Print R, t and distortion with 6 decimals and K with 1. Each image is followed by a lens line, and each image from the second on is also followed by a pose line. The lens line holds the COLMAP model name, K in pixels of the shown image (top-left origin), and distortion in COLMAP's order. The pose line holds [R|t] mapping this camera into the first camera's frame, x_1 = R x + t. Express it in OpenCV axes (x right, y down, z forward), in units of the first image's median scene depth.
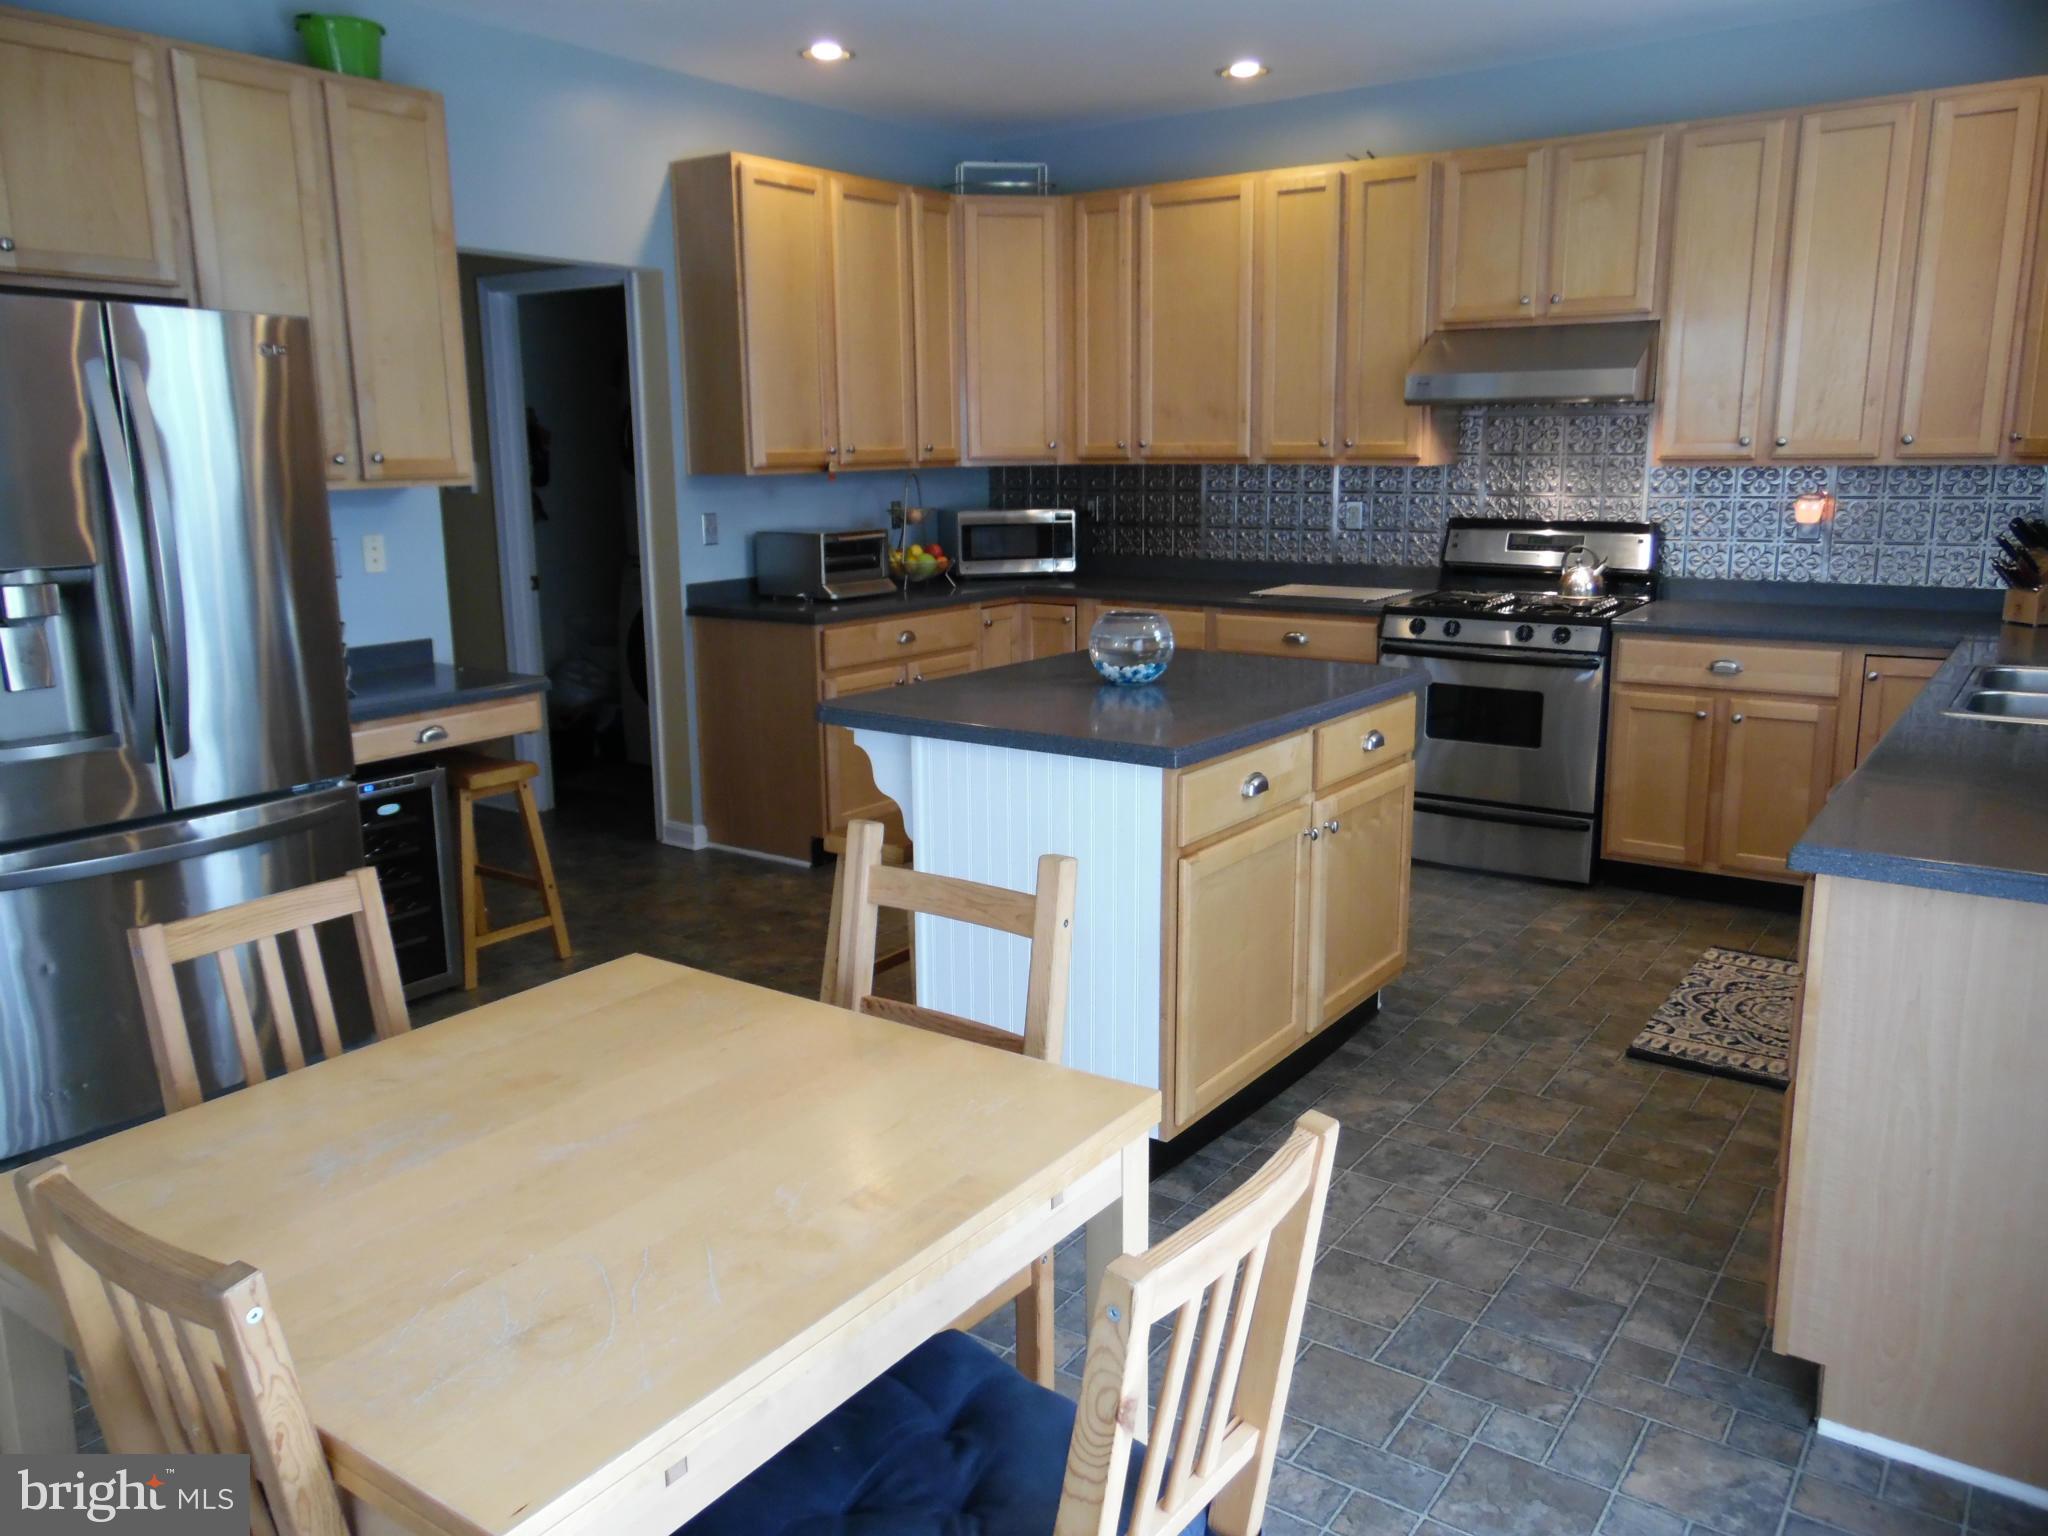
lens RADIAL K [[1610.3, 0, 1022.6], [0, 1610.3, 814.0], [0, 0, 1]] dist [0.000404, 0.044978]
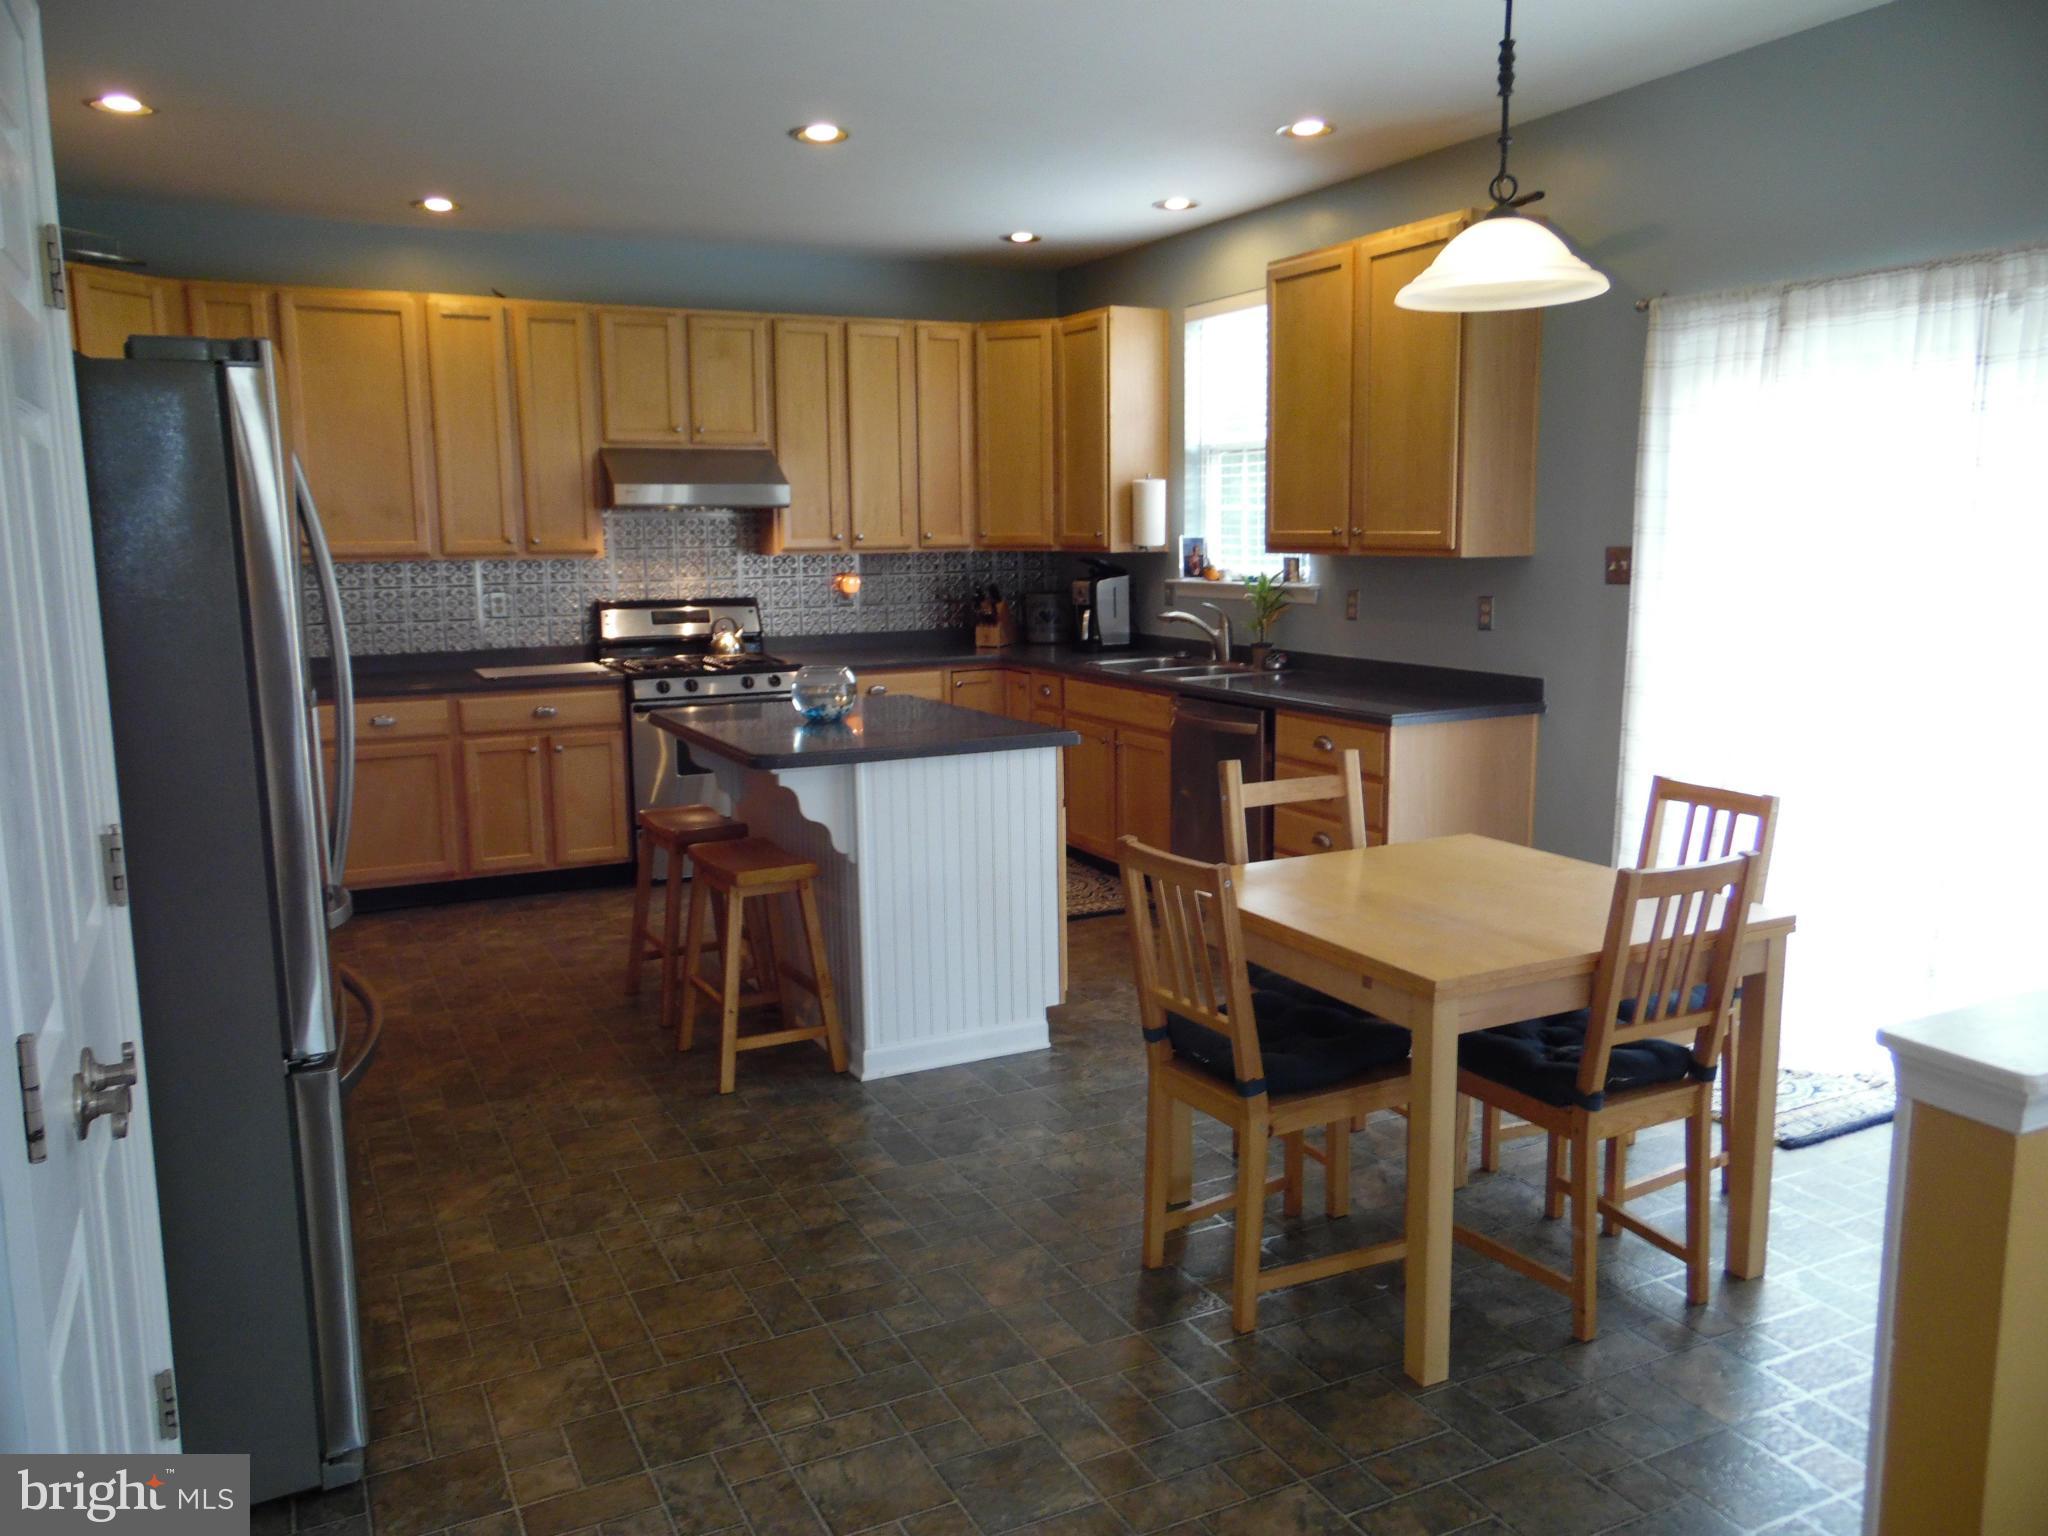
lens RADIAL K [[1539.0, 0, 1025.4], [0, 1539.0, 758.0], [0, 0, 1]] dist [-0.043421, 0.102236]
pose [[0.444164, -0.132441, 0.886103, -0.641658], [0.207322, 0.977364, 0.042160, -0.056328], [-0.871628, 0.164983, 0.461567, 0.234122]]
